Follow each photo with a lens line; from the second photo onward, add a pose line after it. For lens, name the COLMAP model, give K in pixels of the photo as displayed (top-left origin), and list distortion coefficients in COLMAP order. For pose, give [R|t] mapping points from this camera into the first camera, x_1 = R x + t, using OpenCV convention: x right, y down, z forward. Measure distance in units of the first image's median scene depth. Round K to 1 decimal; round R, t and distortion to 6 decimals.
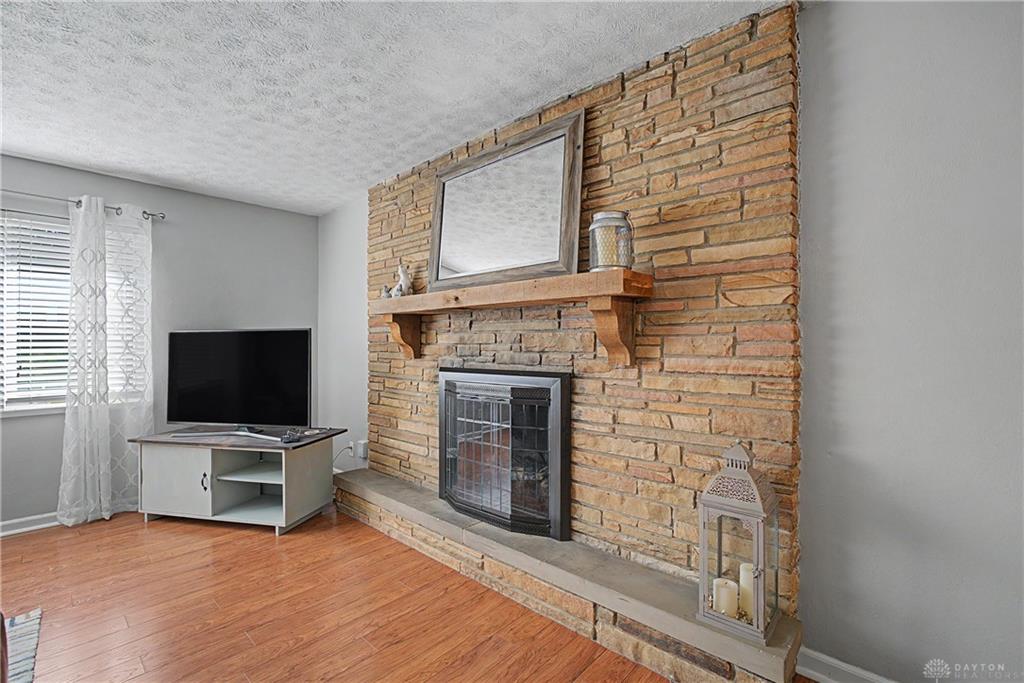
lens RADIAL K [[456.7, 0, 508.4], [0, 456.7, 342.4], [0, 0, 1]] dist [-0.013386, 0.000741]
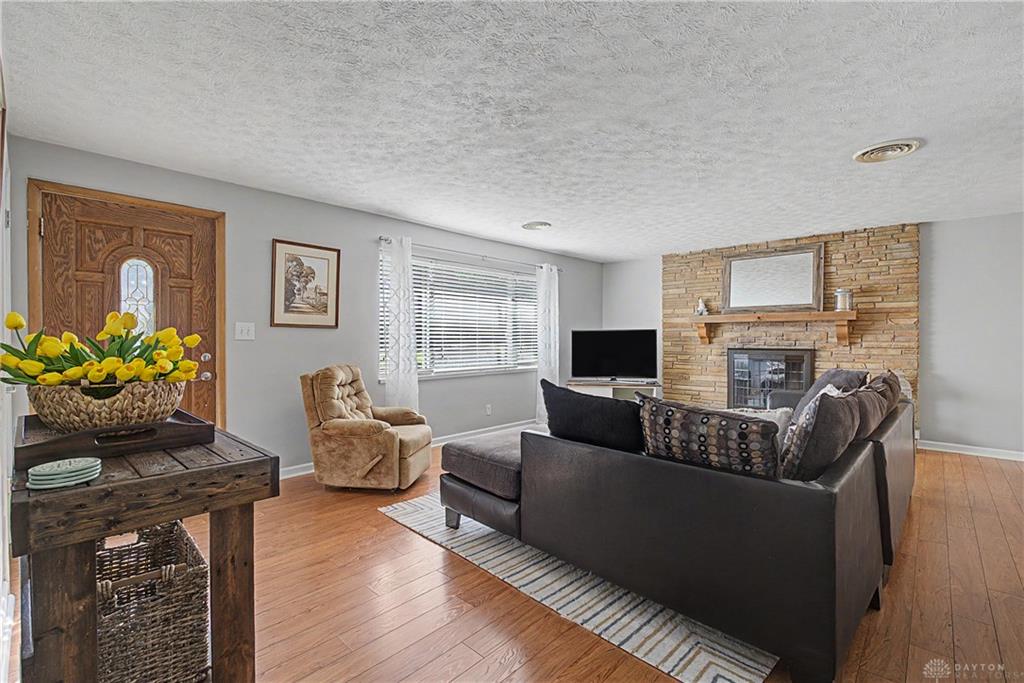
lens RADIAL K [[456.7, 0, 516.3], [0, 456.7, 341.5], [0, 0, 1]] dist [-0.013386, 0.000741]
pose [[0.999954, 0.001909, -0.009351, -1.522777], [-0.001804, 0.999935, 0.011252, 0.002631], [0.009372, -0.011235, 0.999893, -1.537230]]
